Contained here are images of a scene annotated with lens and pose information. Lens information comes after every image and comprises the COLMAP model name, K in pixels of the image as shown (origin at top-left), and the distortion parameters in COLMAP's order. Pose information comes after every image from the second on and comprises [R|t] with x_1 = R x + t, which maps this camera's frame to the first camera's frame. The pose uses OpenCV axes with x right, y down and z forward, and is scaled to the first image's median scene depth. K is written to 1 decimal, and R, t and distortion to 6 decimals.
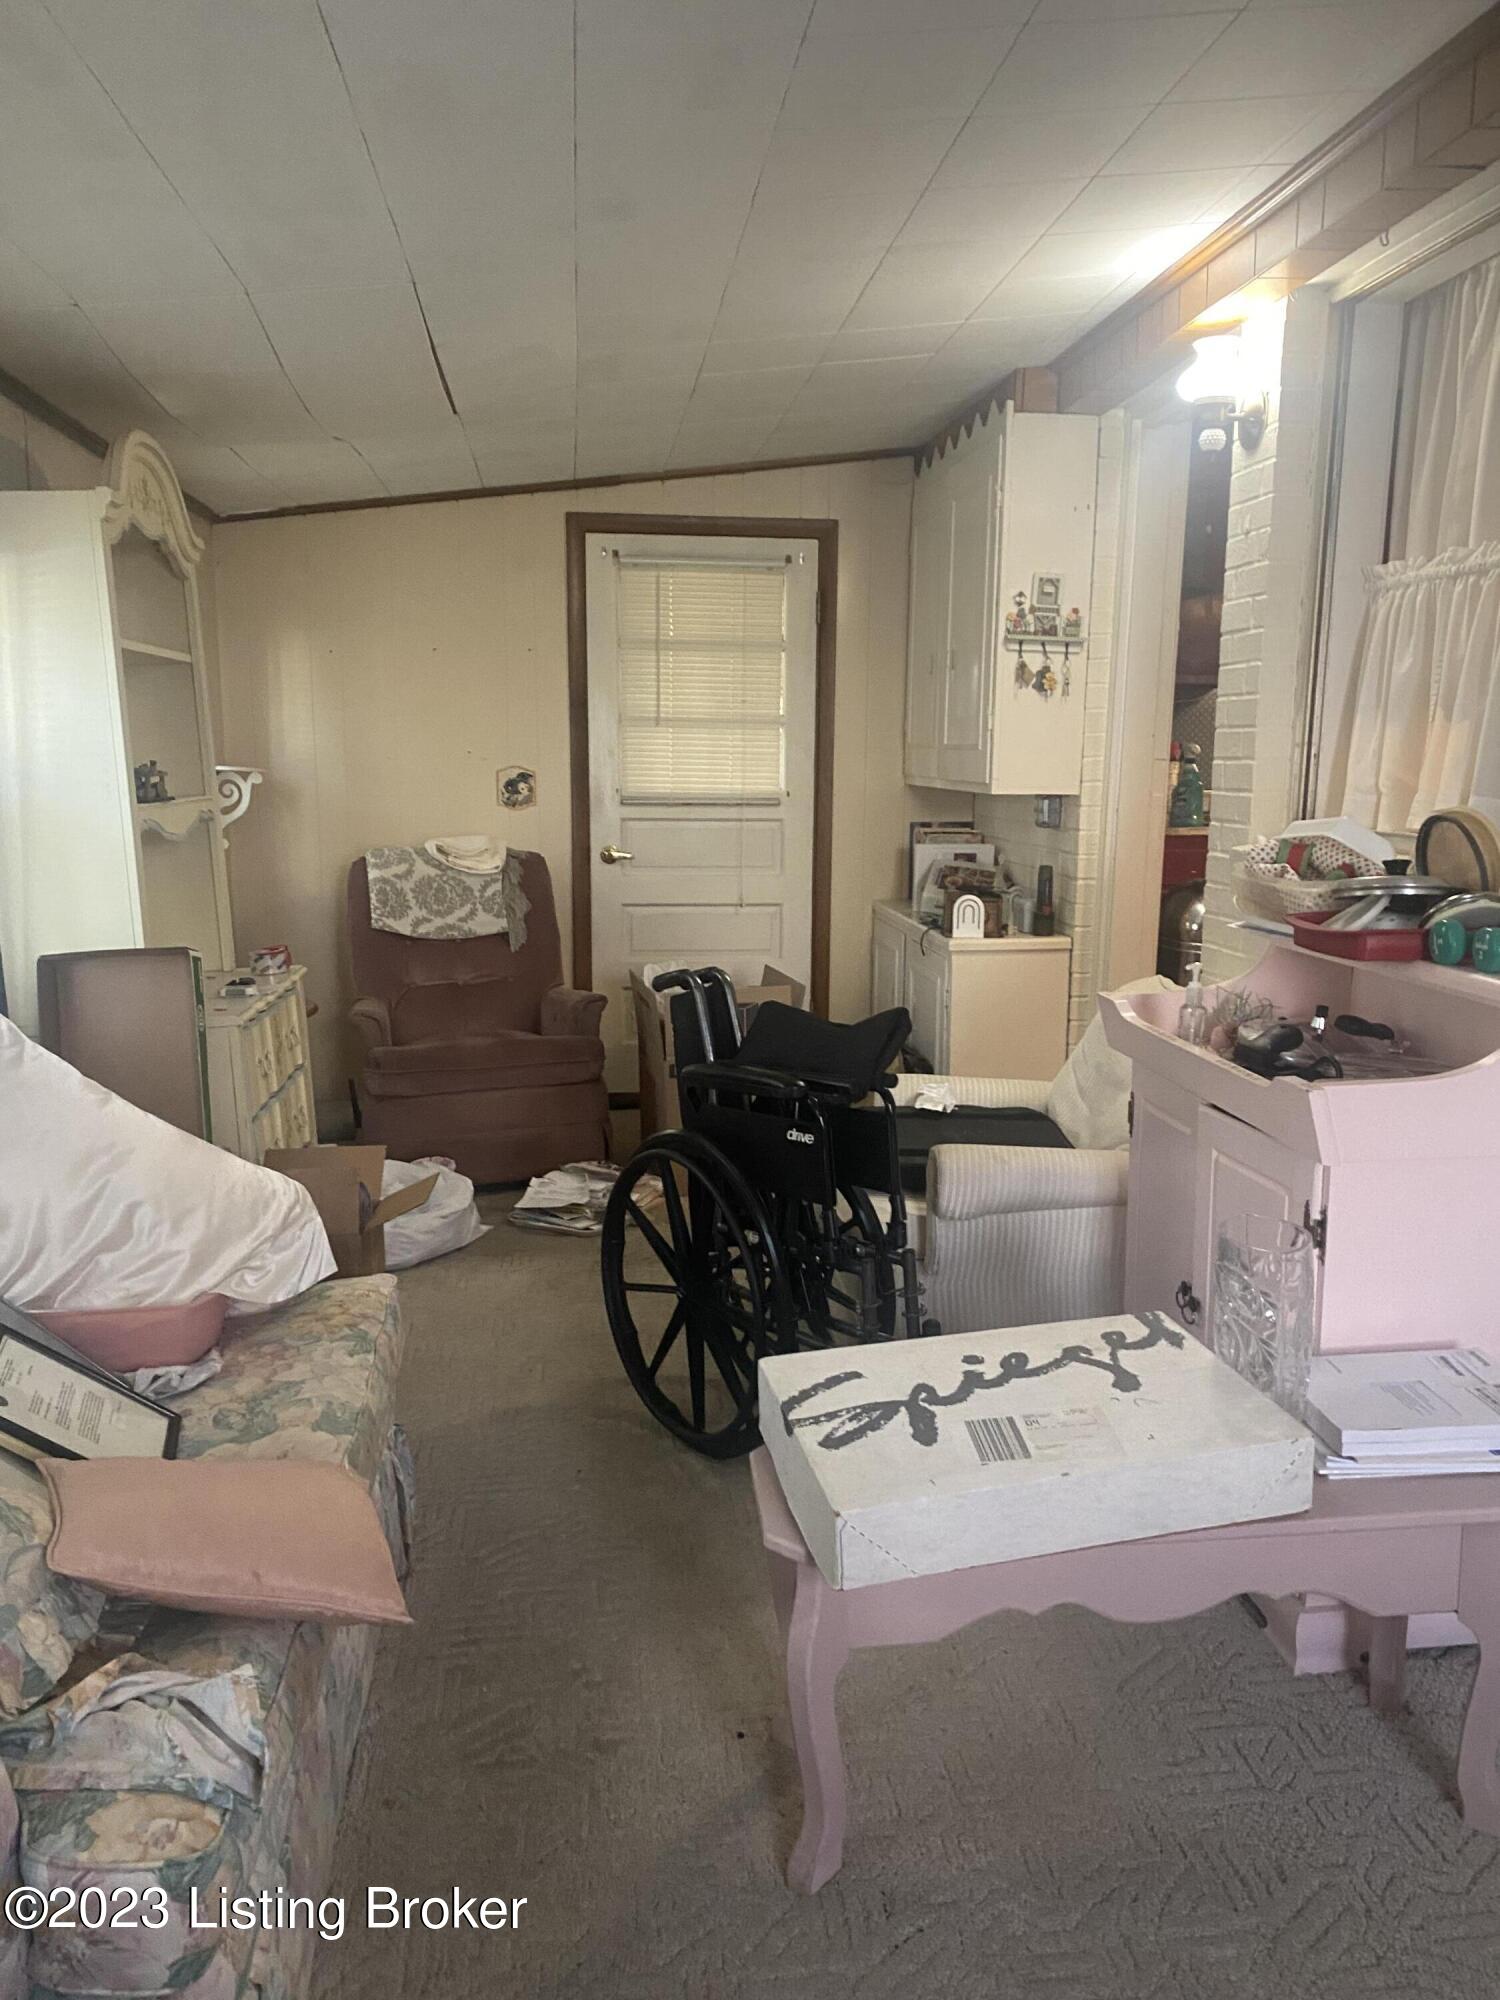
lens RADIAL K [[1518.4, 0, 750.0], [0, 1518.4, 1000.0], [0, 0, 1]] dist [0.000459, 0.000485]
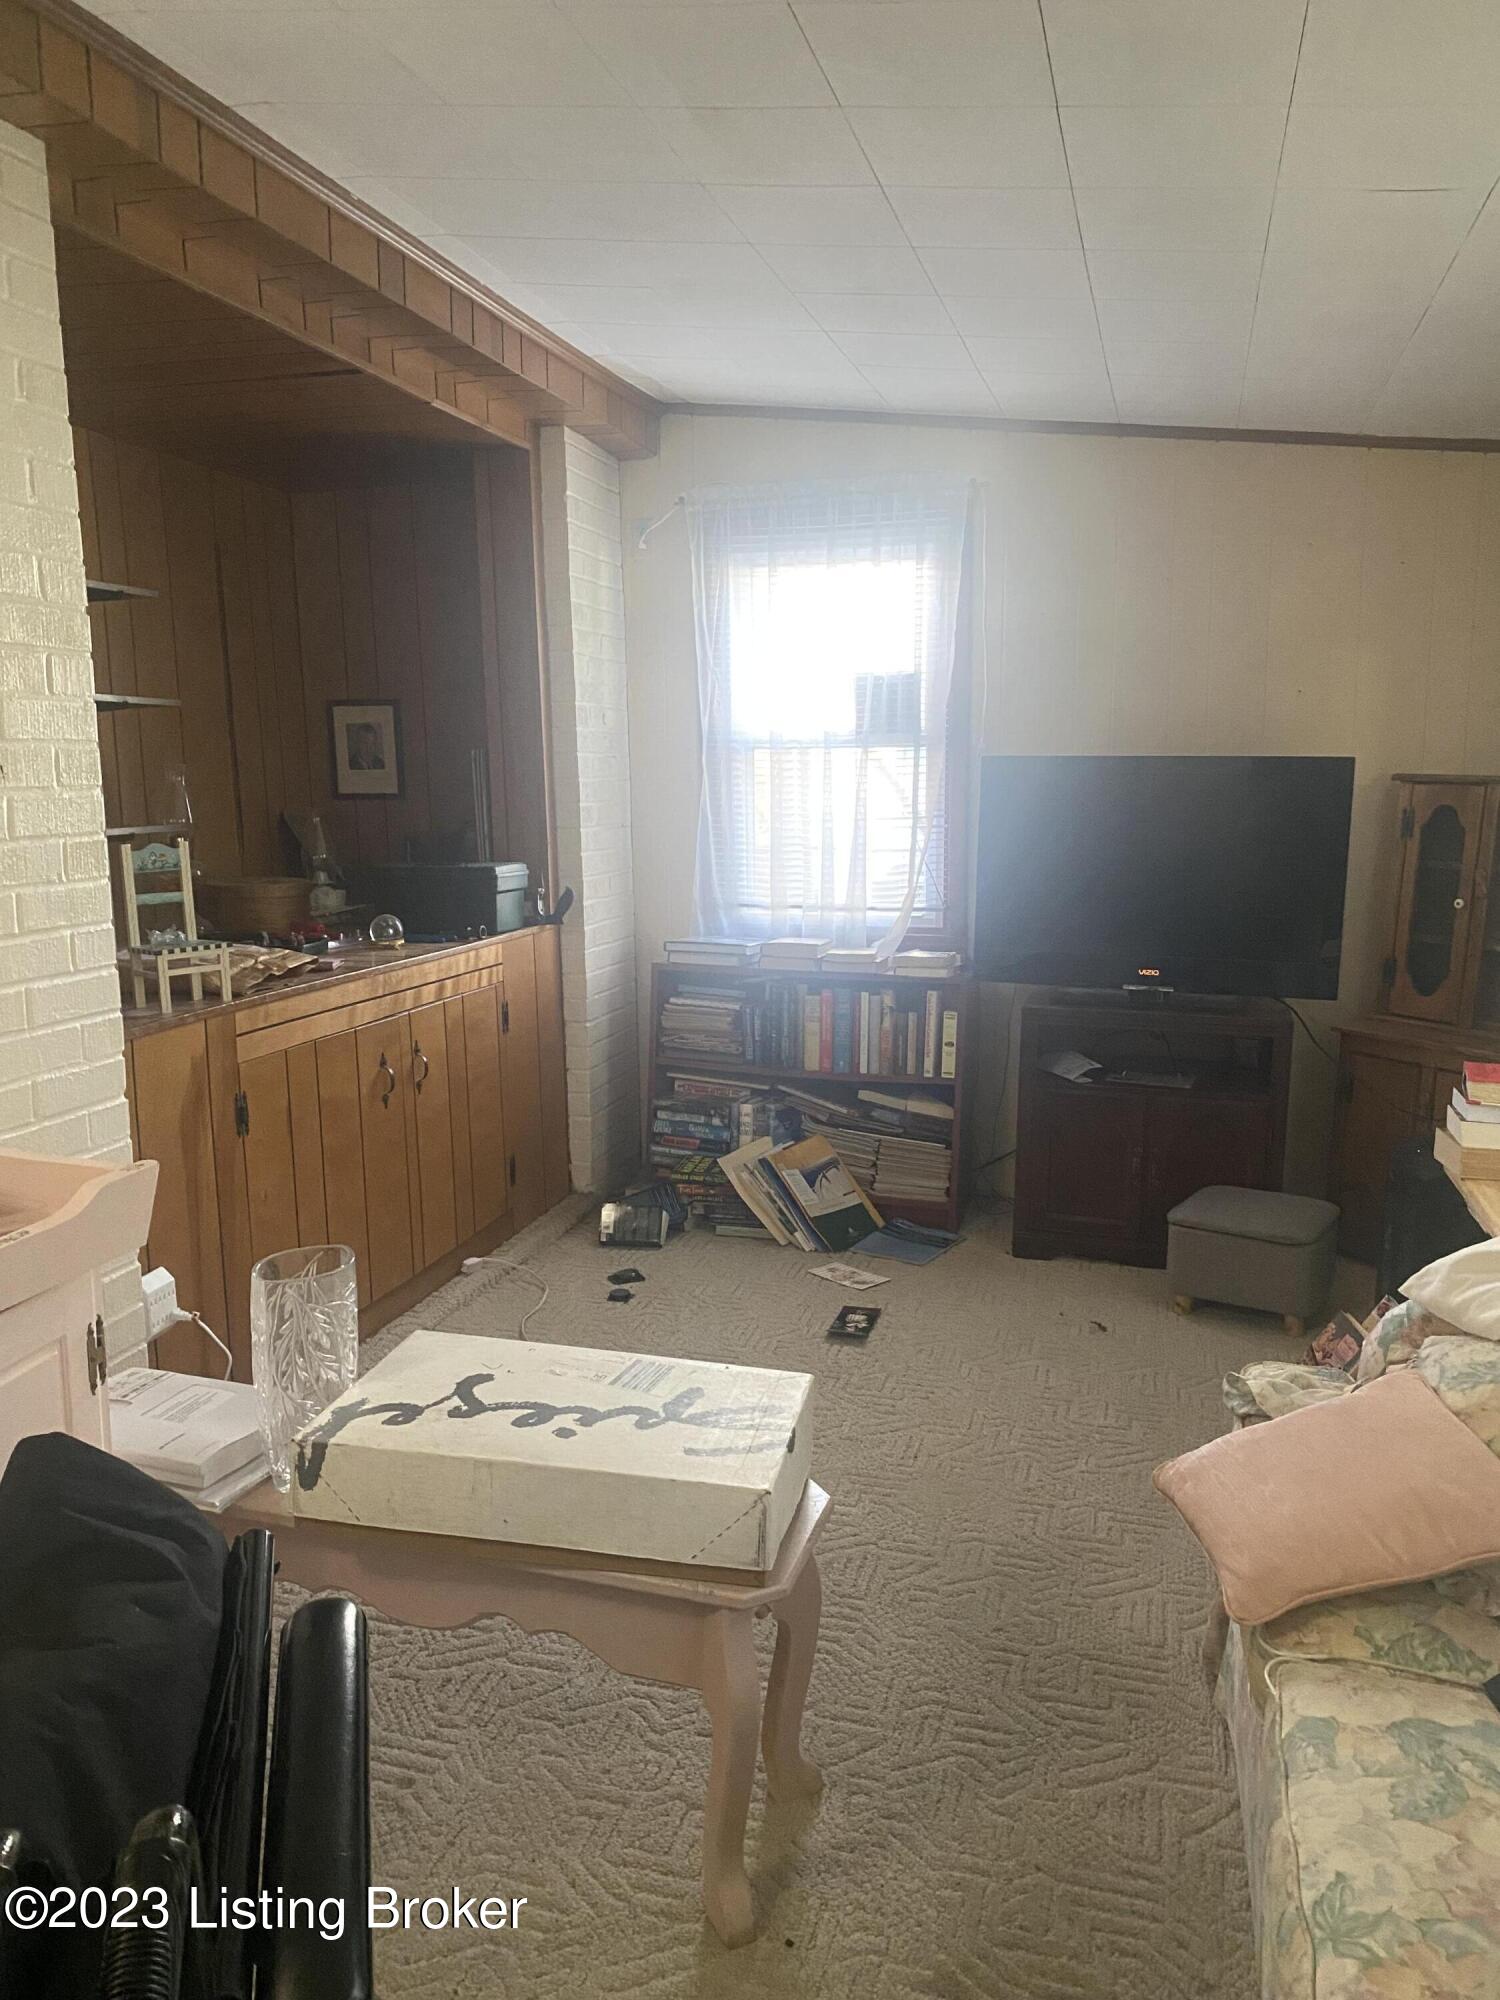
lens RADIAL K [[1518.4, 0, 750.0], [0, 1518.4, 1000.0], [0, 0, 1]] dist [0.000459, 0.000485]
pose [[-0.927394, -0.053802, 0.370198, -0.287838], [0.065192, 0.951217, 0.301557, -0.287876], [-0.368363, 0.303796, -0.878645, 1.684688]]
